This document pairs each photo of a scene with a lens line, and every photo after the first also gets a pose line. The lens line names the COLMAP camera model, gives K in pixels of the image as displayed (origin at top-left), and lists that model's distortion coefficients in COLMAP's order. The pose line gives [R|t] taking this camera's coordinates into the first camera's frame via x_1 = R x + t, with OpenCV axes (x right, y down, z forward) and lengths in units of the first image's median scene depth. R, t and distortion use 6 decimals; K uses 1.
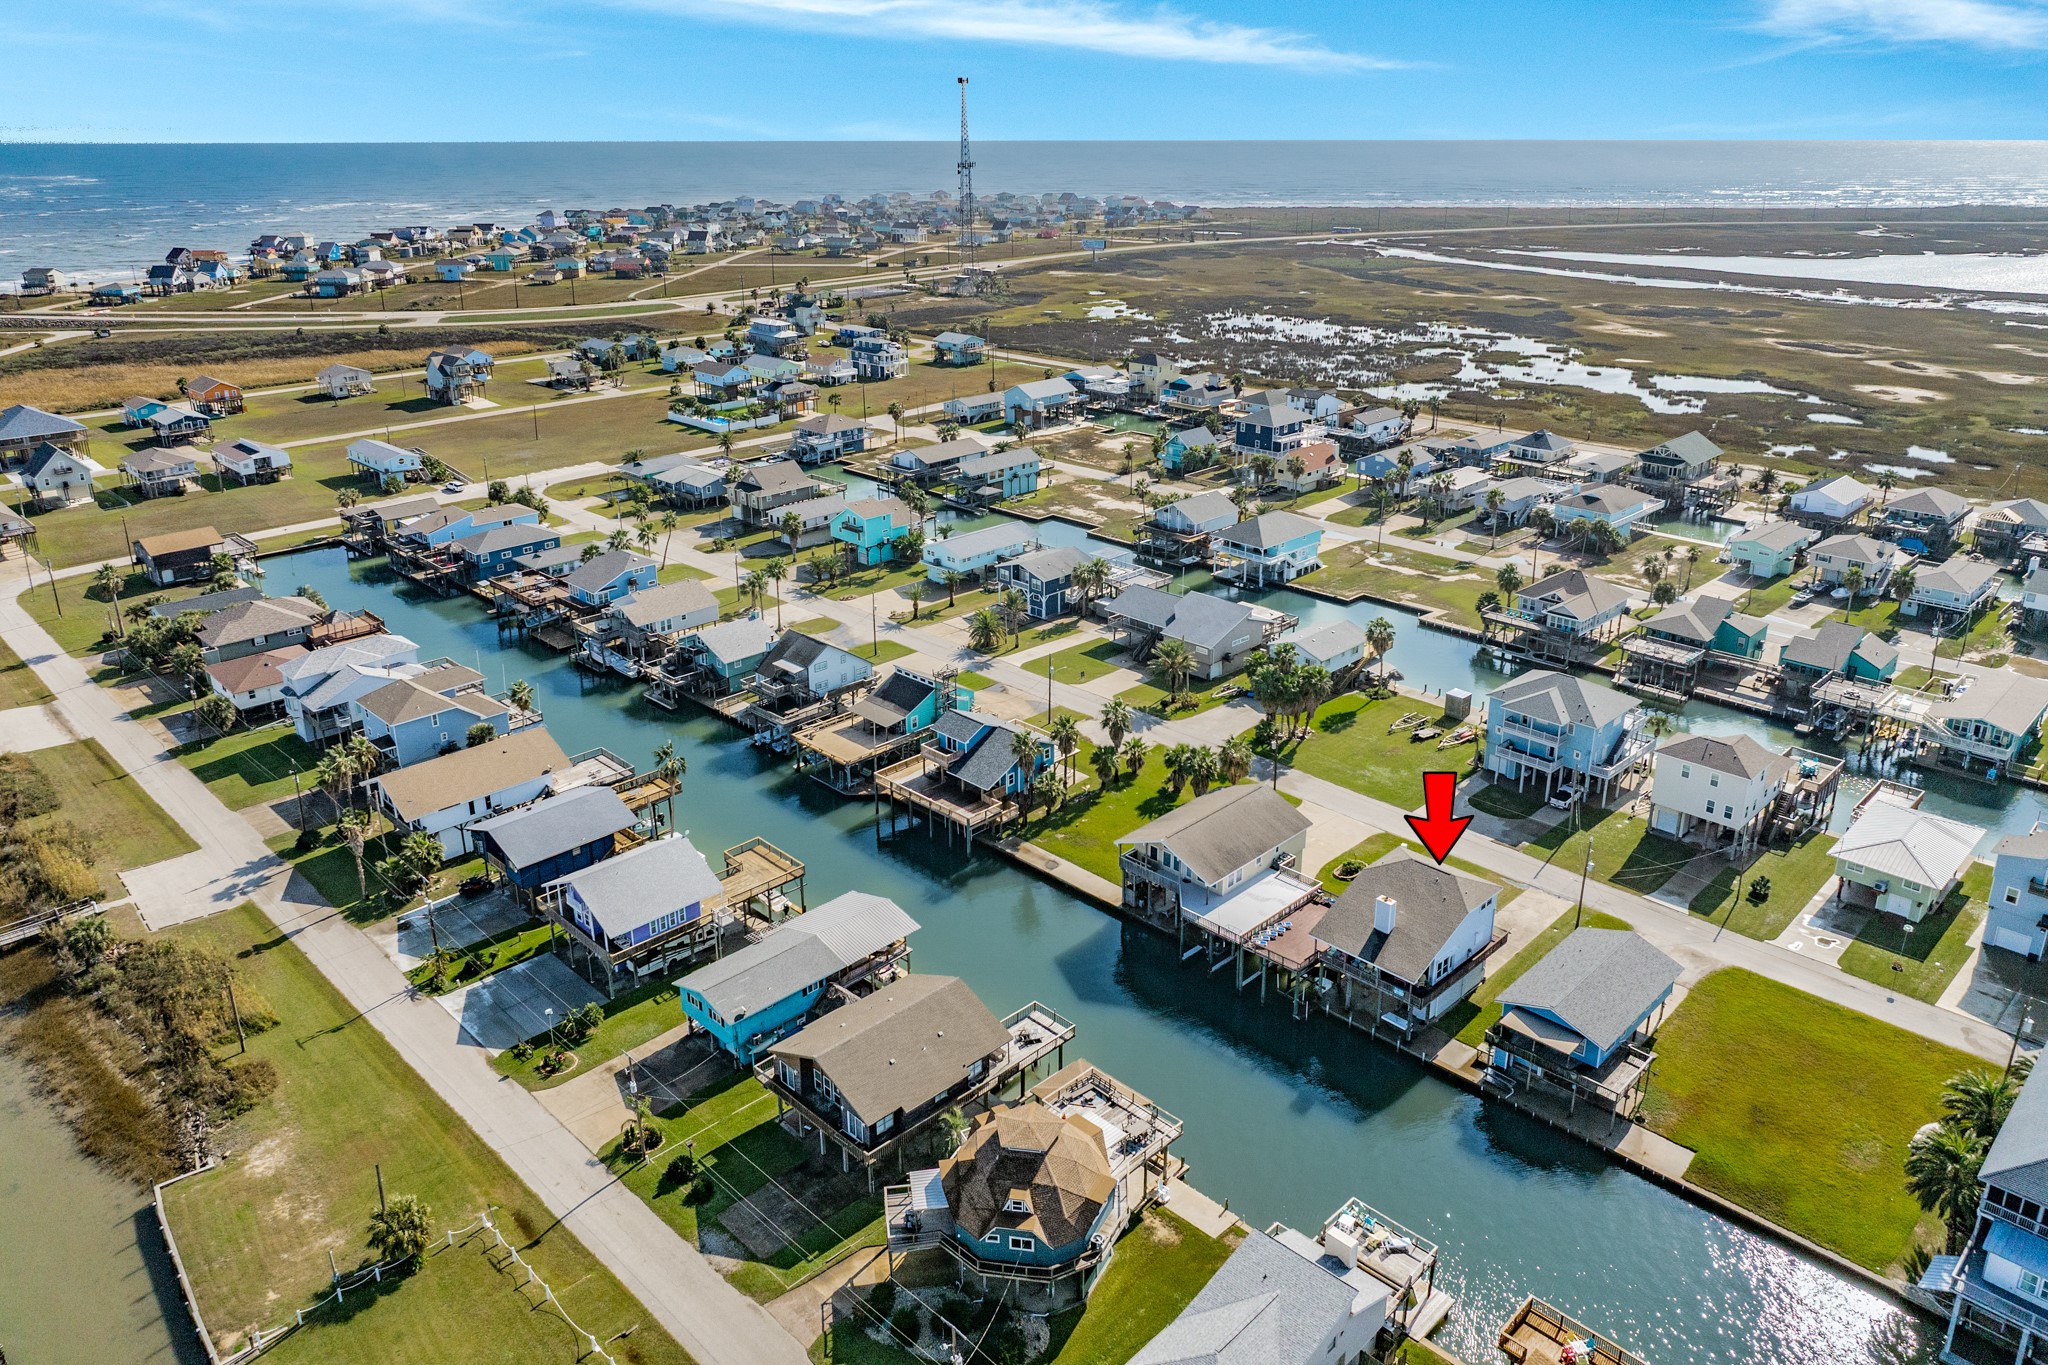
lens RADIAL K [[1409.2, 0, 1024.0], [0, 1409.2, 682.5], [0, 0, 1]] dist [0.000038, -0.002442]
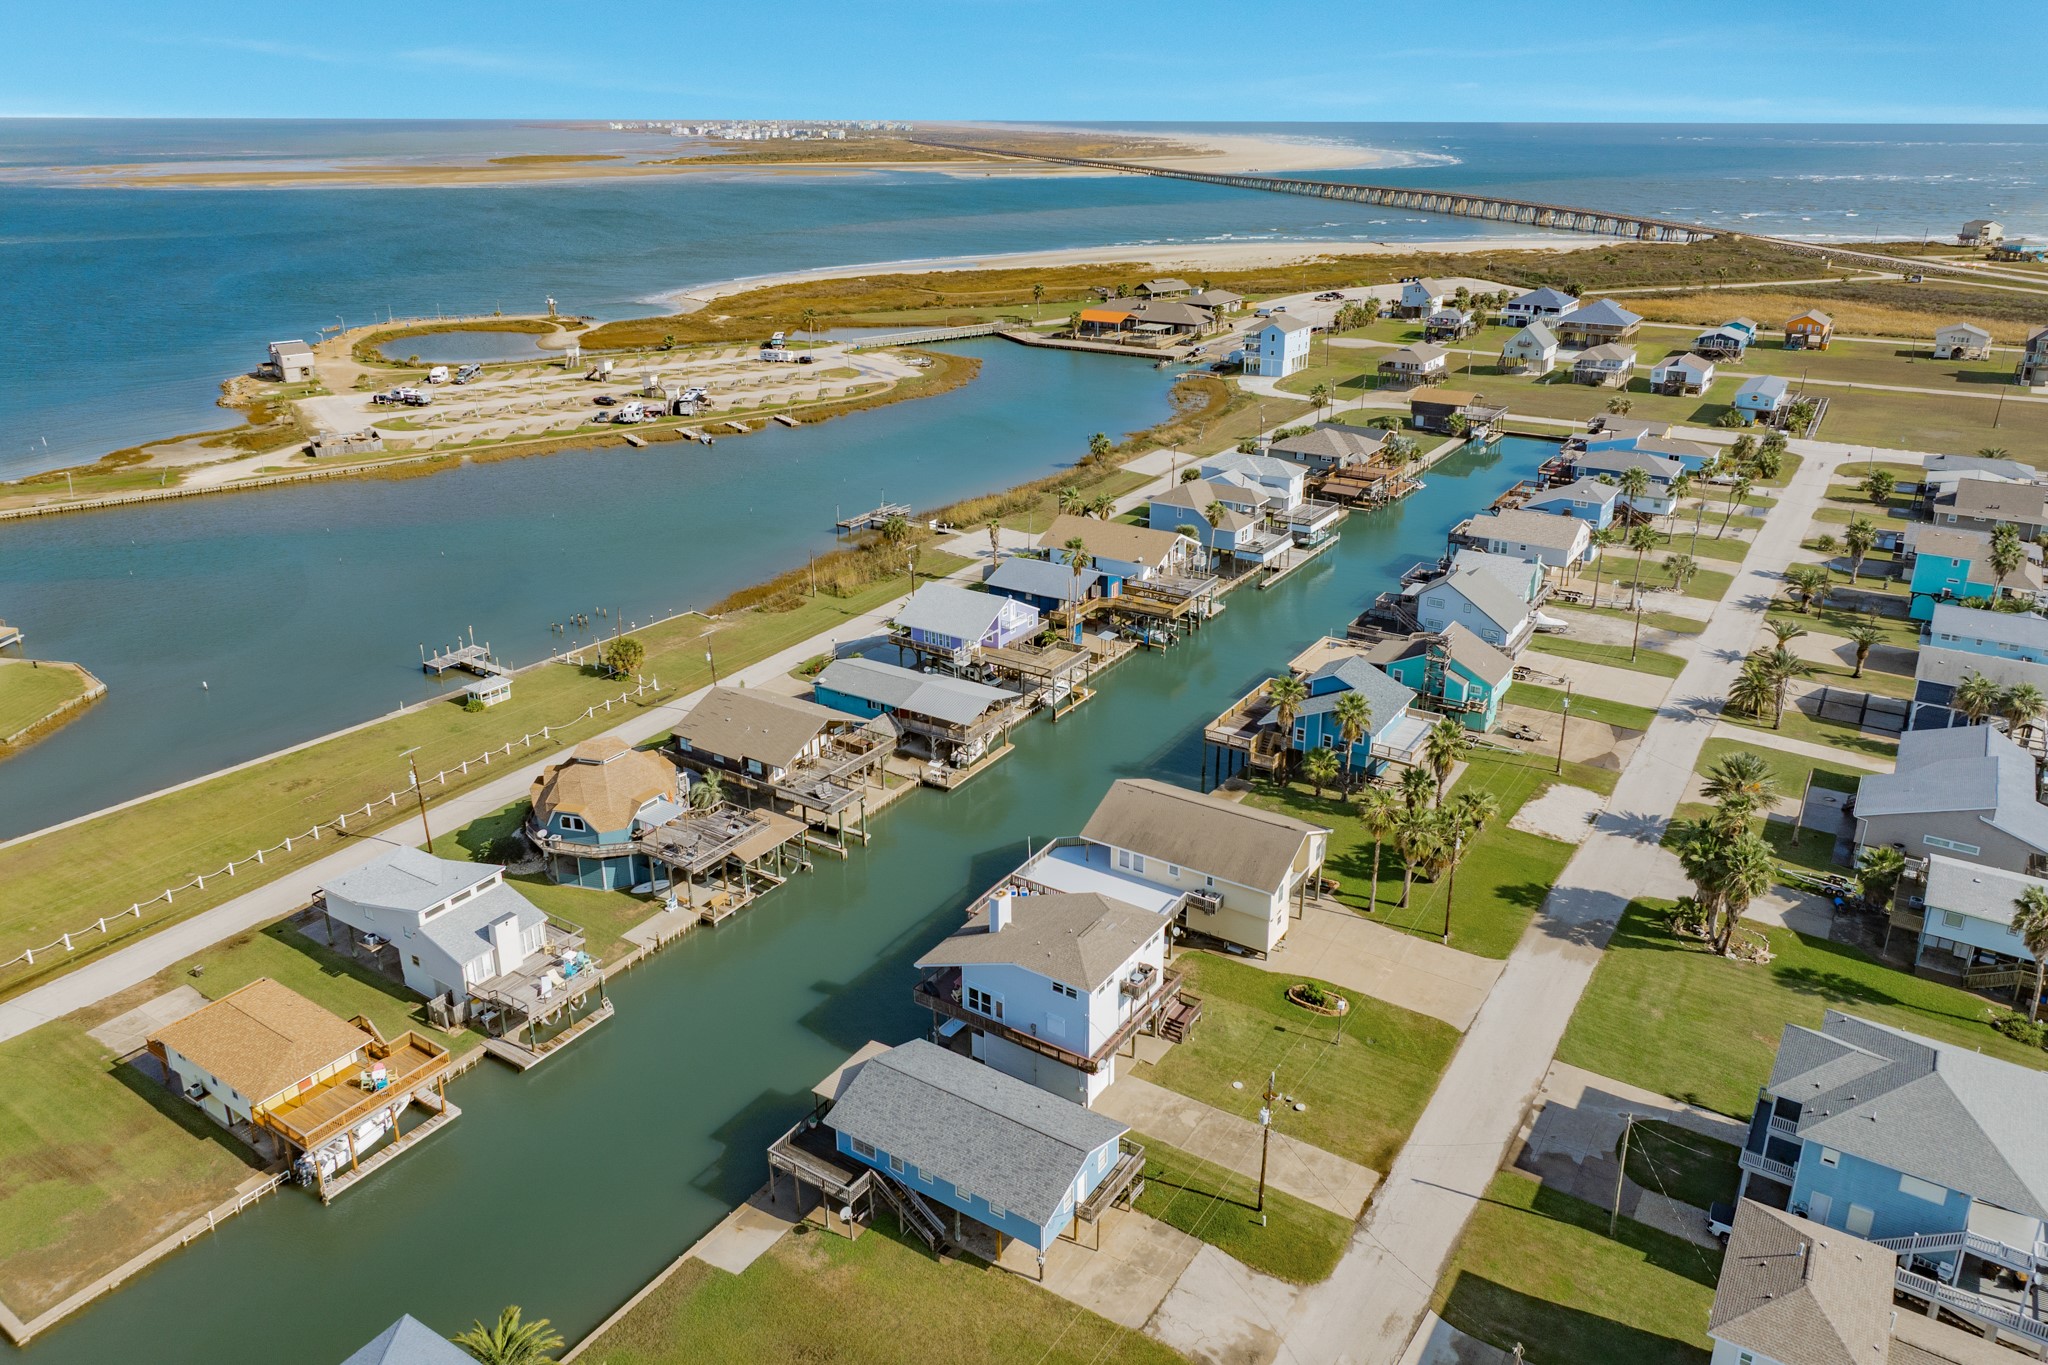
lens RADIAL K [[1409.2, 0, 1024.0], [0, 1409.2, 682.5], [0, 0, 1]] dist [0.000038, -0.002442]
pose [[0.203779, 0.375582, -0.904109, 0.573930], [-0.365406, 0.885930, 0.285670, -0.114753], [0.908269, 0.272153, 0.317773, 0.441820]]
